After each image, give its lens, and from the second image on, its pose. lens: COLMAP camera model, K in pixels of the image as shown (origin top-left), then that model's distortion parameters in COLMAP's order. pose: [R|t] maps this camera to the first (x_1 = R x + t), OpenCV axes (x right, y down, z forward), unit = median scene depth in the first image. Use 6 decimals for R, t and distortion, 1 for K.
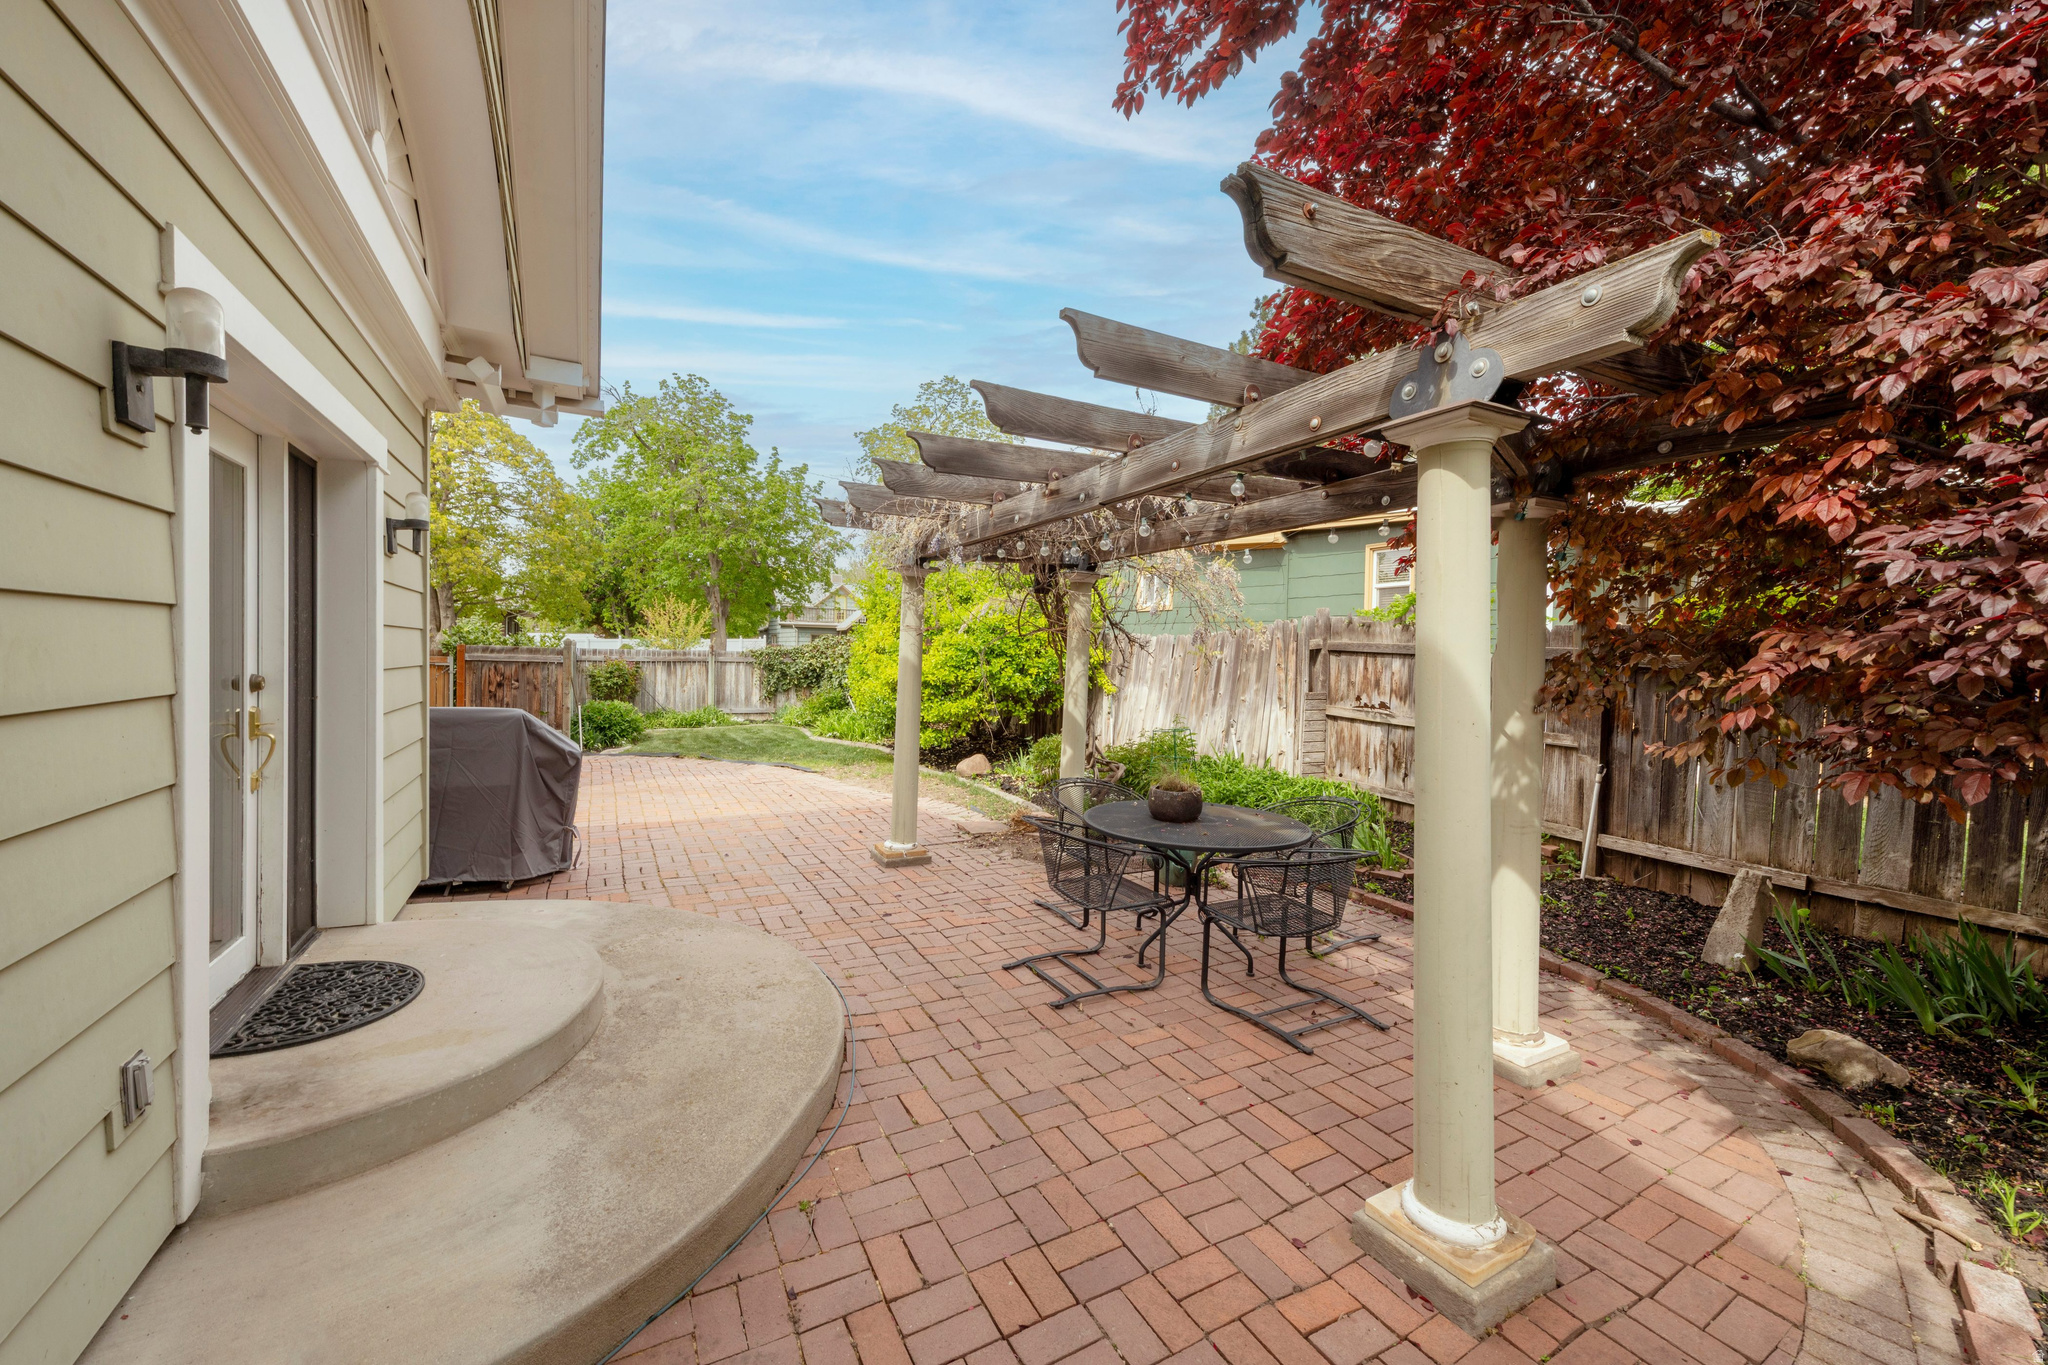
lens RADIAL K [[835.8, 0, 1024.0], [0, 835.8, 682.5], [0, 0, 1]] dist [0.002105, 0.000120]
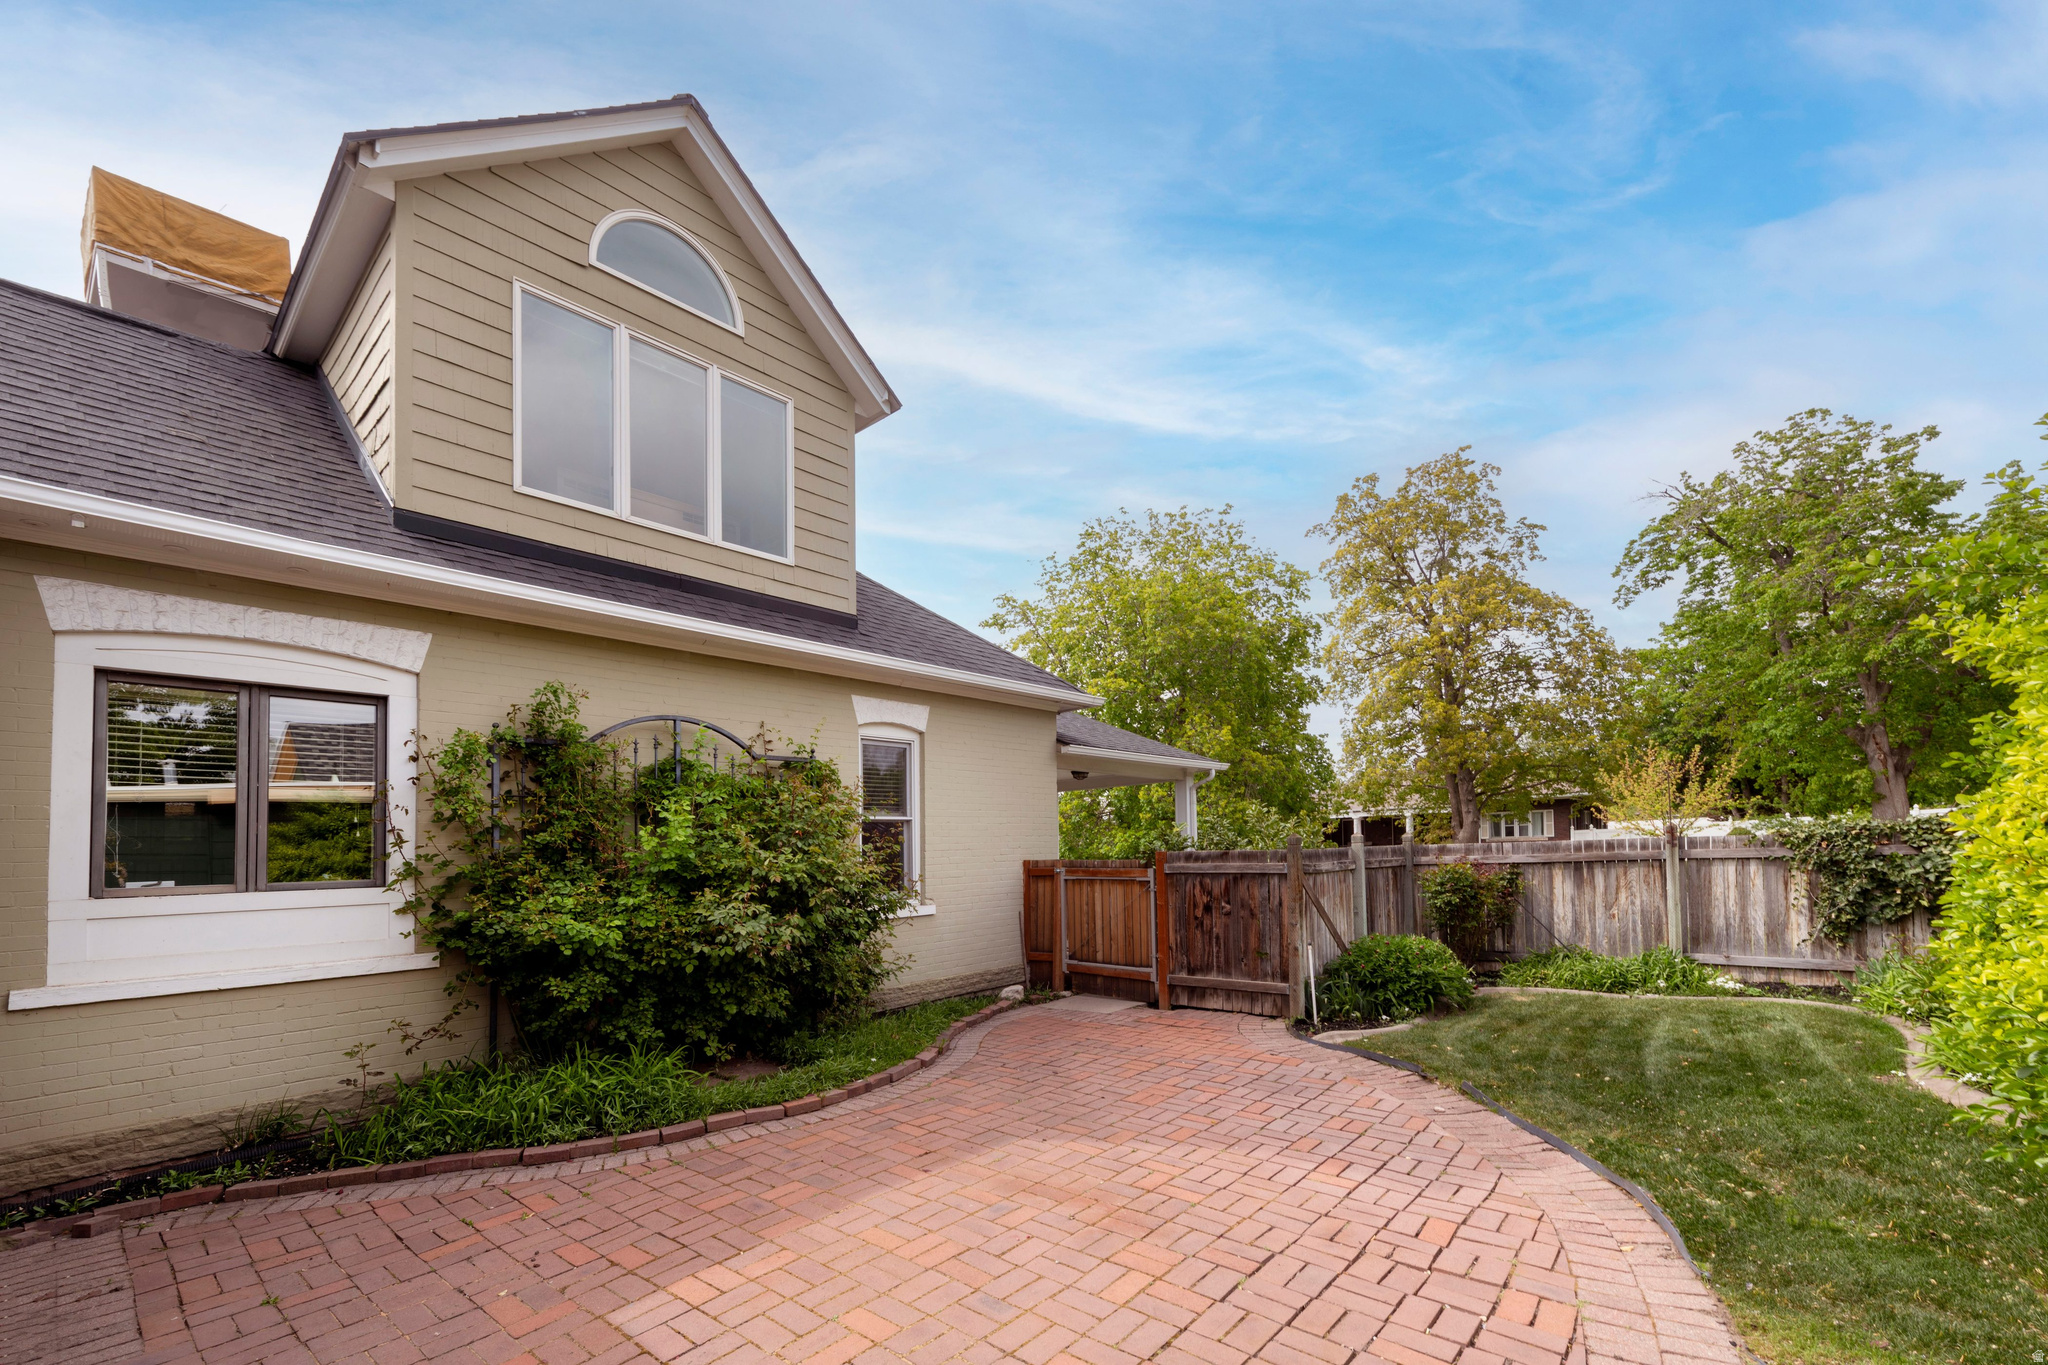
lens RADIAL K [[846.8, 0, 955.8], [0, 846.8, 808.1], [0, 0, 1]] dist [0.000118, -0.000037]
pose [[0.324522, -0.086634, -0.941902, -0.029307], [0.007885, 0.996010, -0.088894, -0.013881], [0.945845, 0.021421, 0.323910, 0.428333]]
